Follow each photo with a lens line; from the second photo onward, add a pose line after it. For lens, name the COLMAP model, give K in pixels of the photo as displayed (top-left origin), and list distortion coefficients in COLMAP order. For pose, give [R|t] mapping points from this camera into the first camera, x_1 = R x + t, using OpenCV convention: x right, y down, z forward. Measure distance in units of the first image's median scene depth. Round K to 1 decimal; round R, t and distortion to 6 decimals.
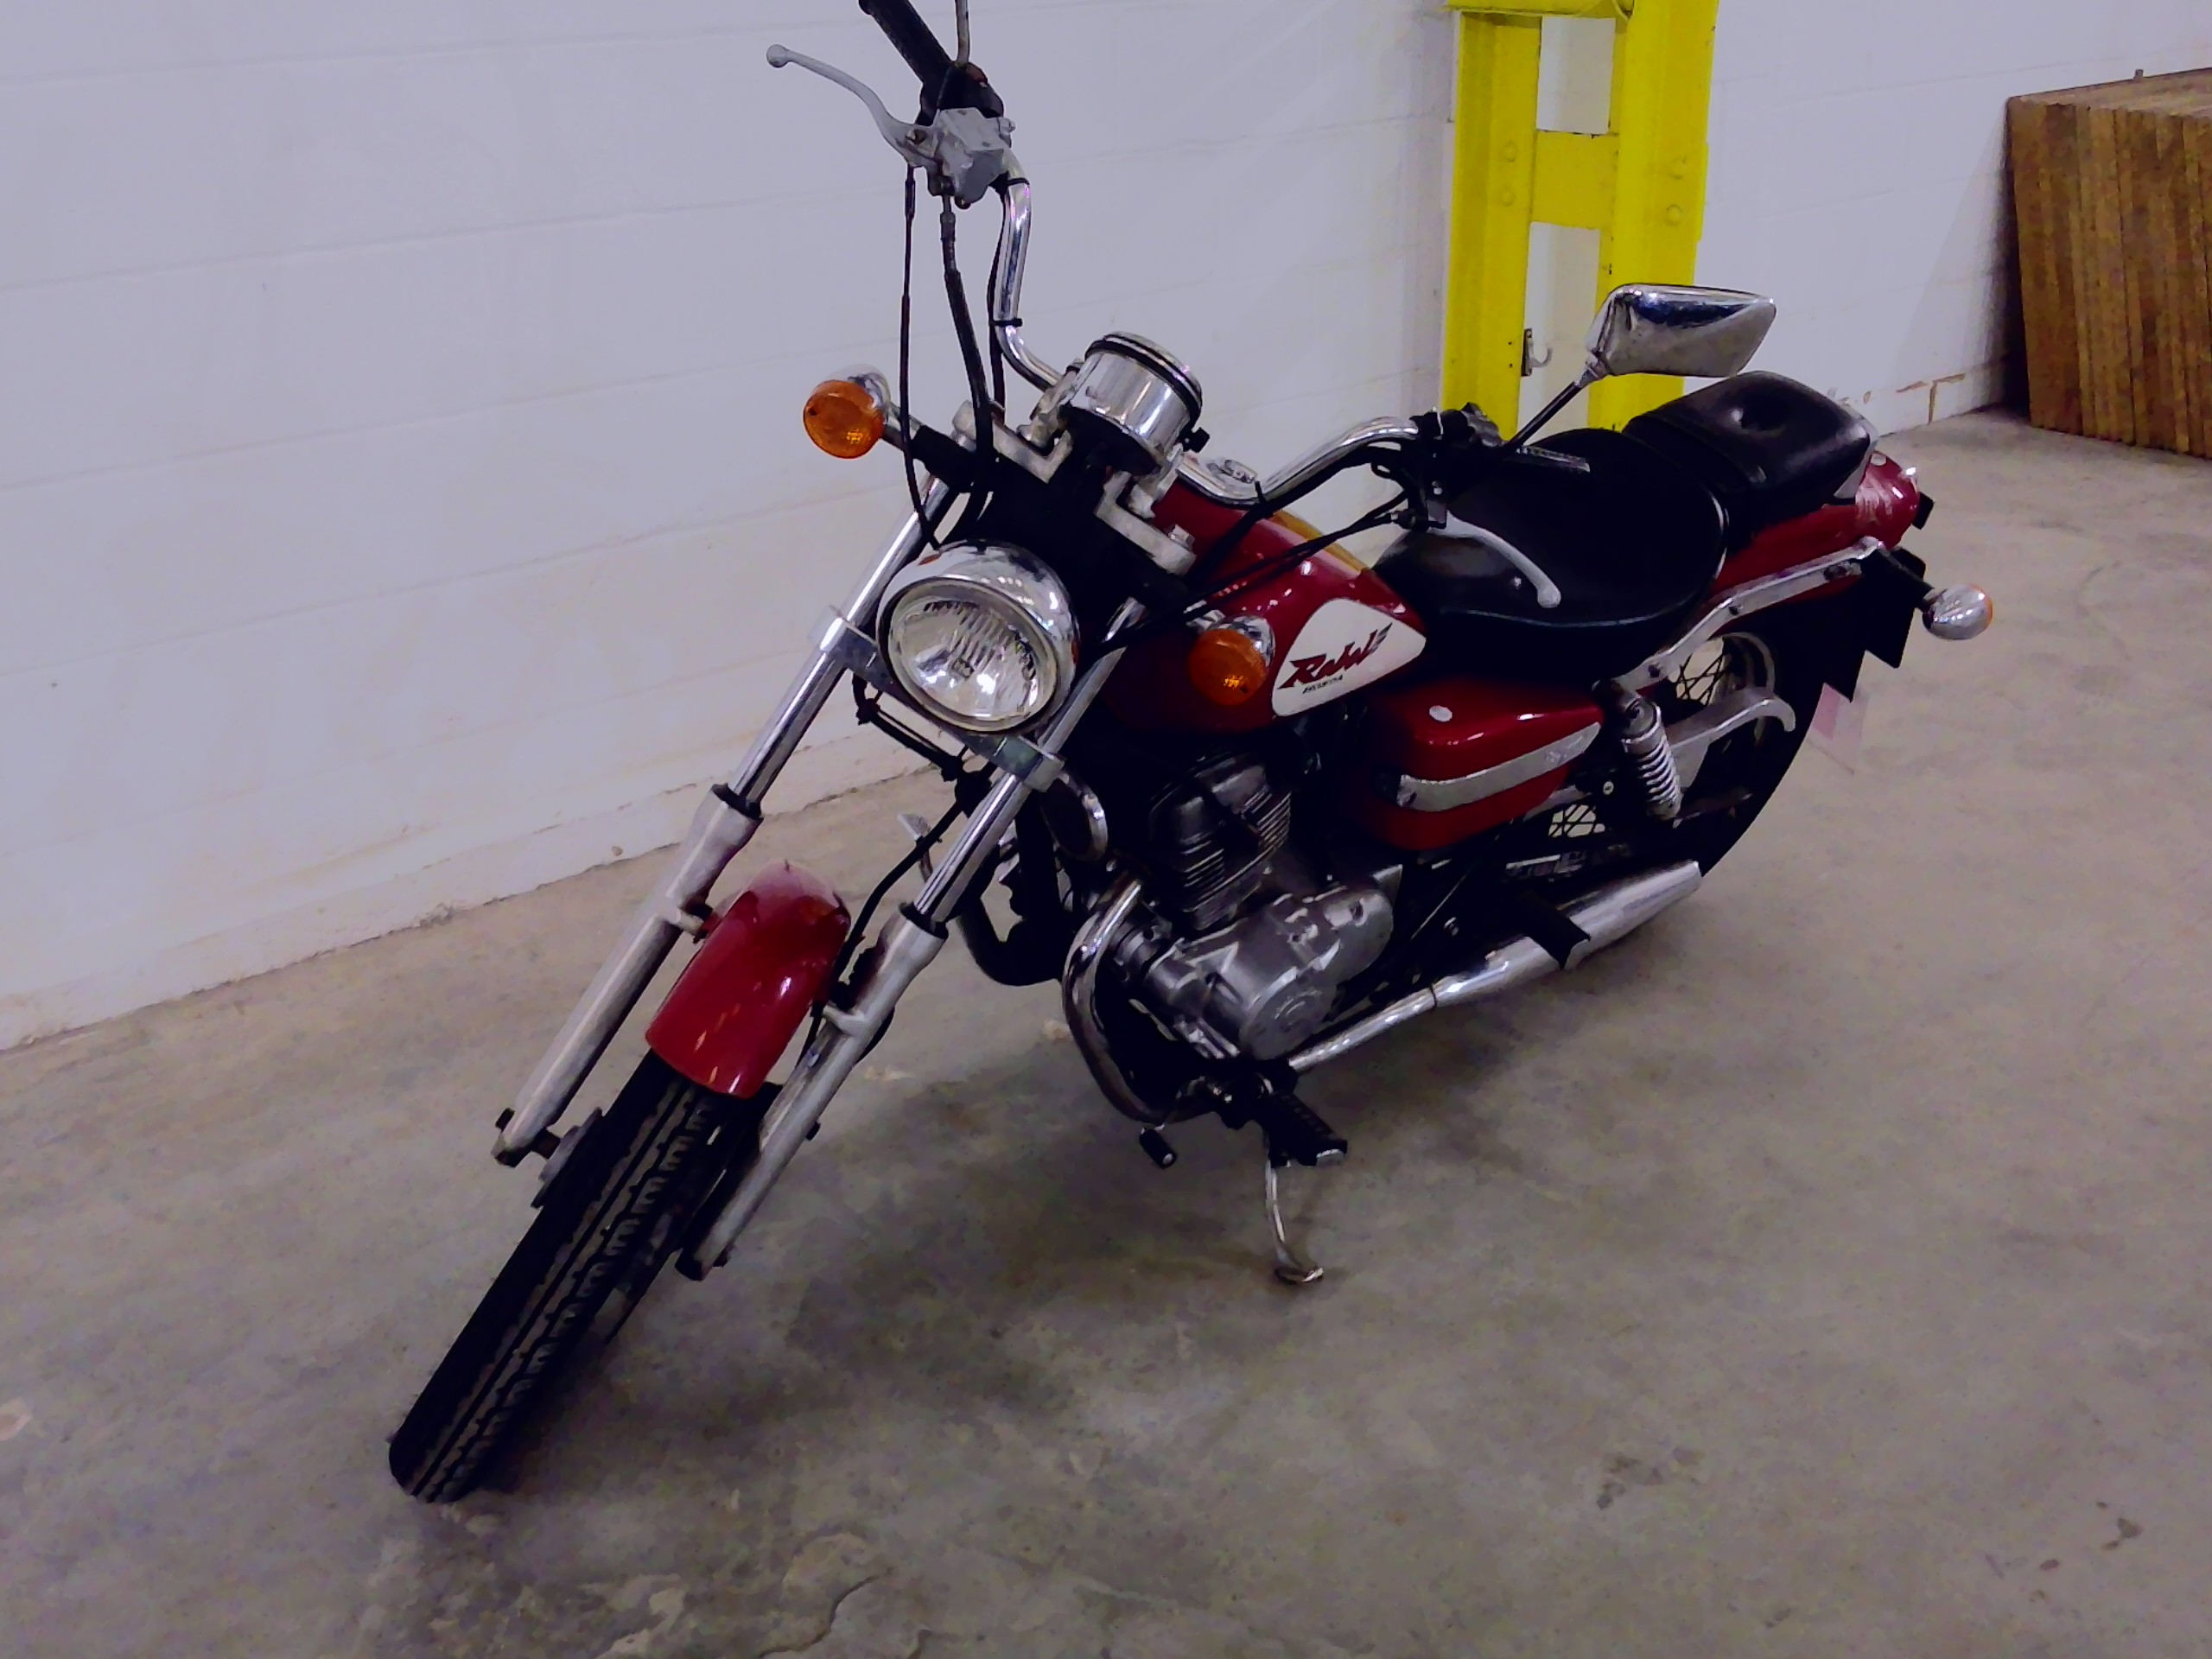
lens RADIAL K [[1903.4, 0, 1106.0], [0, 1903.4, 777.5], [0, 0, 1]] dist [0.010913, 0.004992]
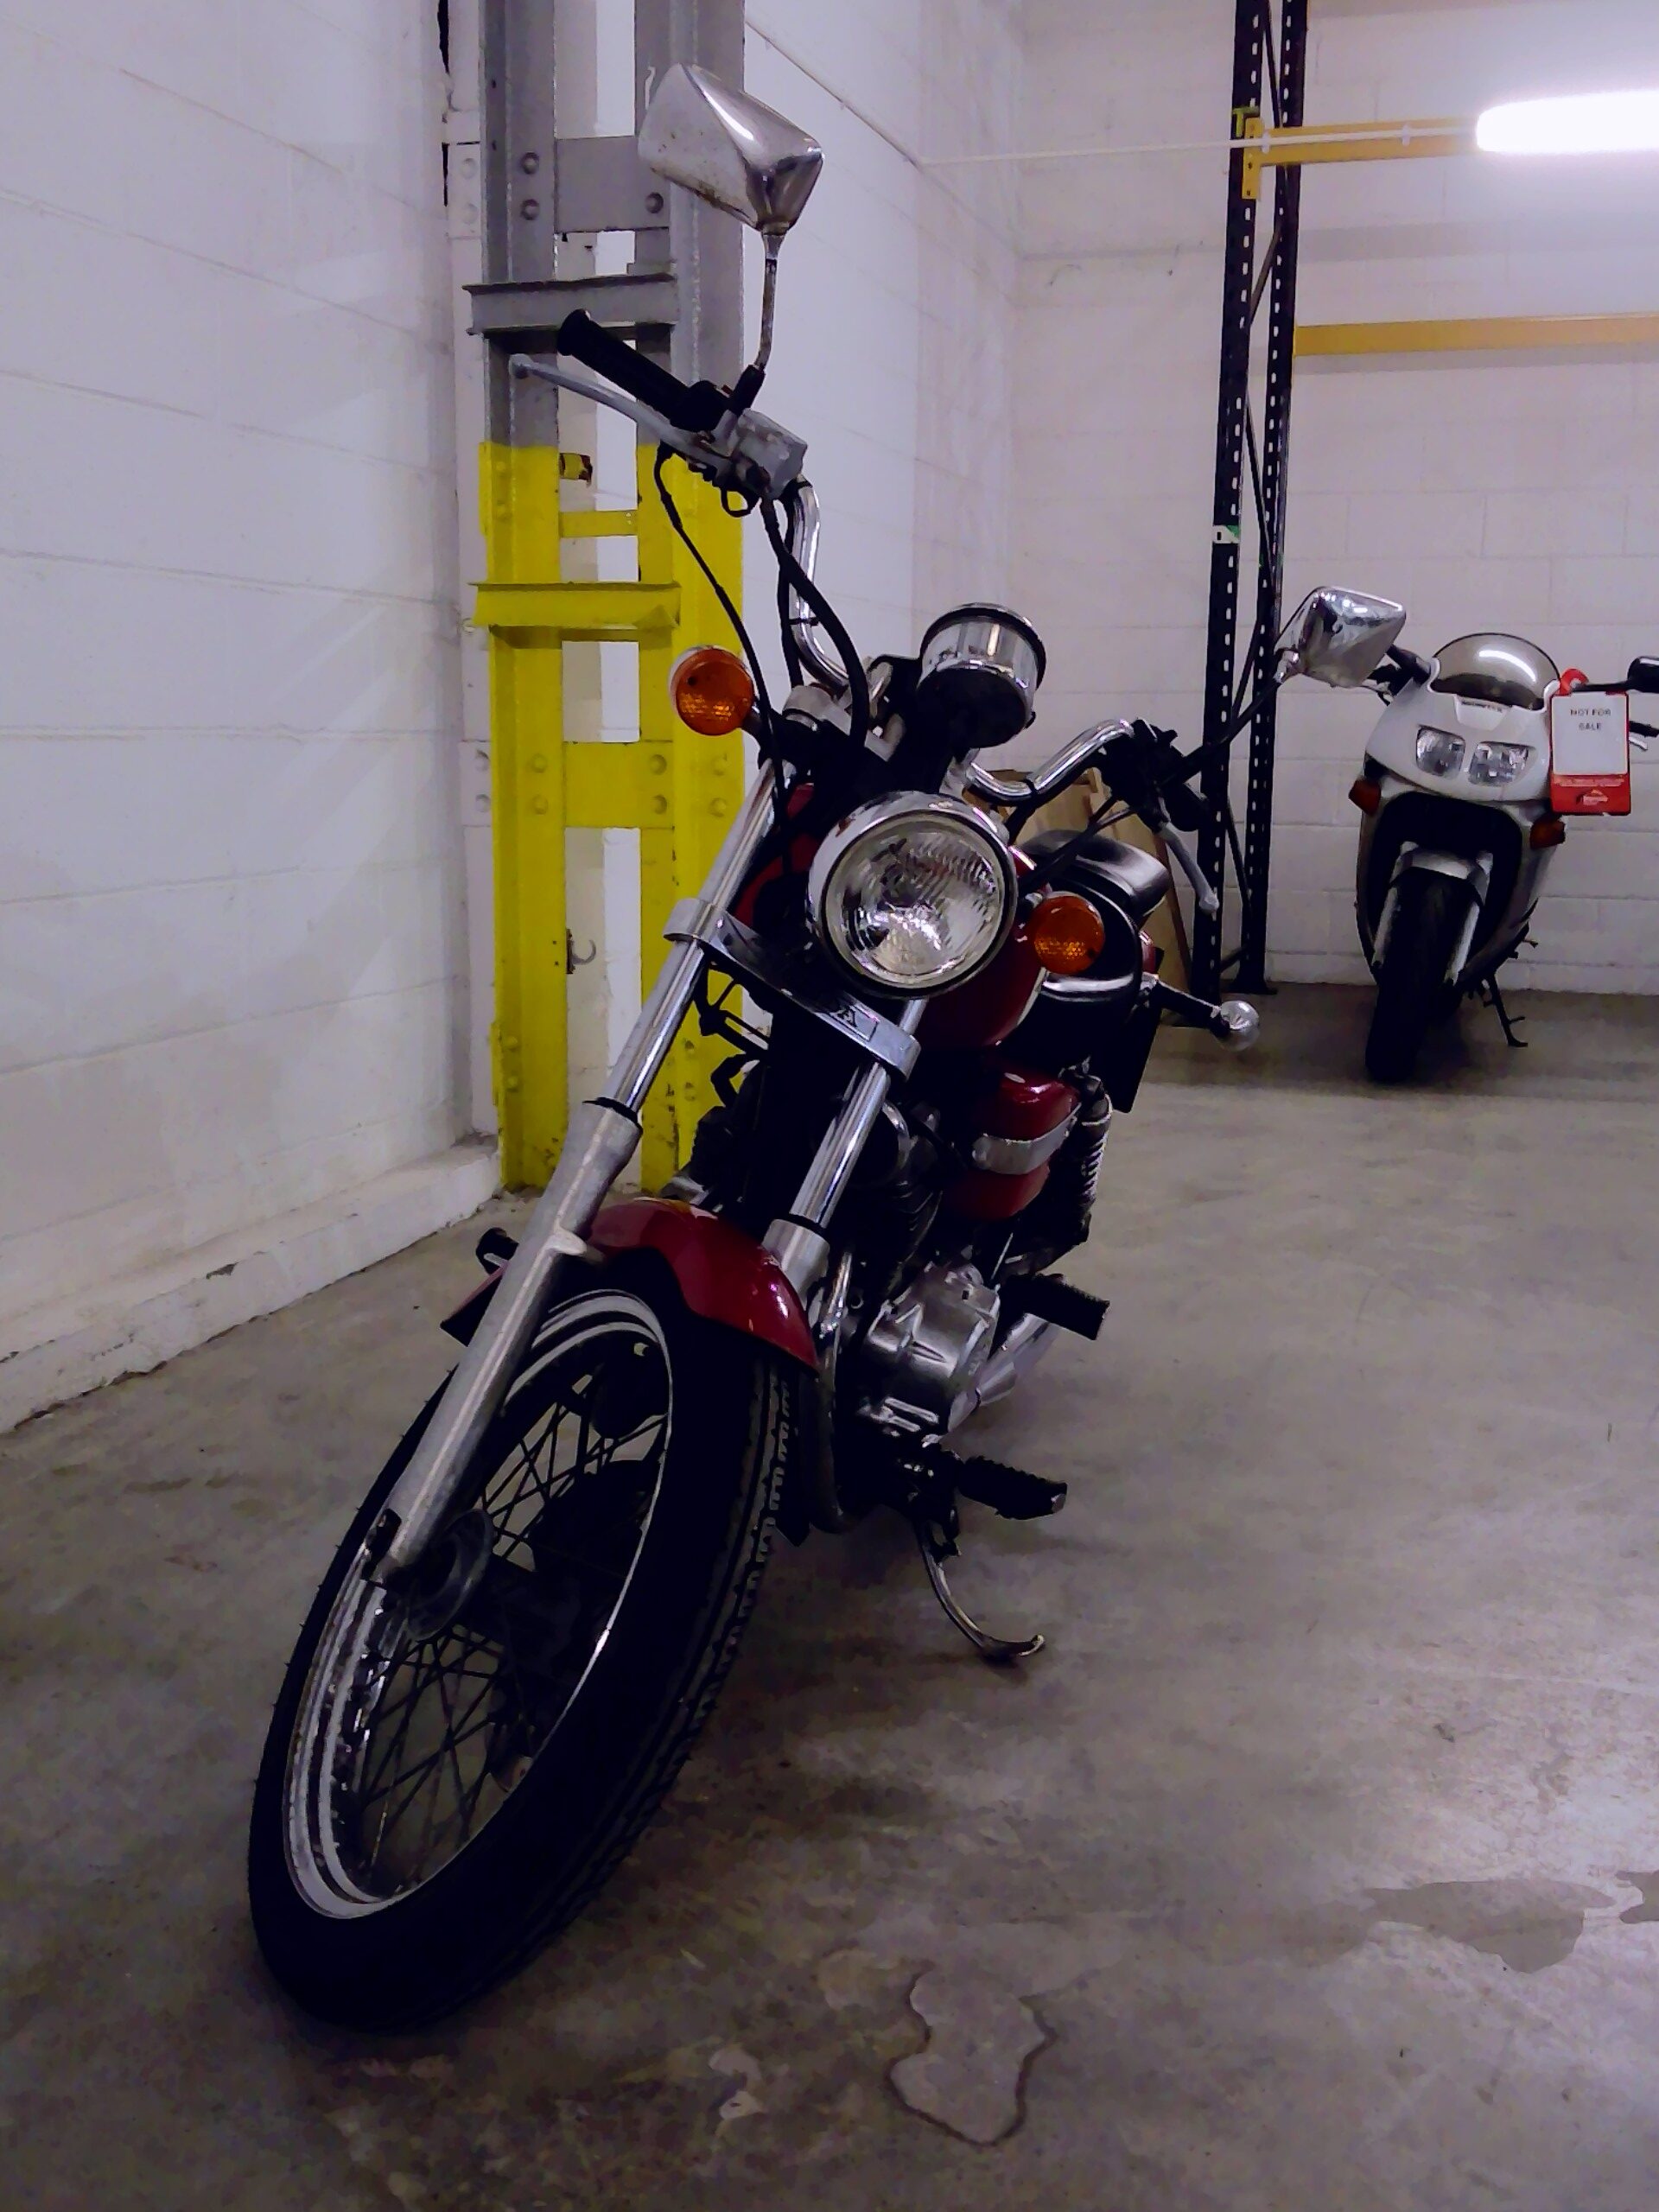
lens RADIAL K [[1903.4, 0, 829.5], [0, 1903.4, 1106.0], [0, 0, 1]] dist [0.010913, 0.004992]
pose [[0.887168, -0.079261, 0.454589, -0.402833], [0.165533, 0.974234, -0.153187, 0.127160], [-0.430734, 0.211152, 0.877430, 0.140643]]
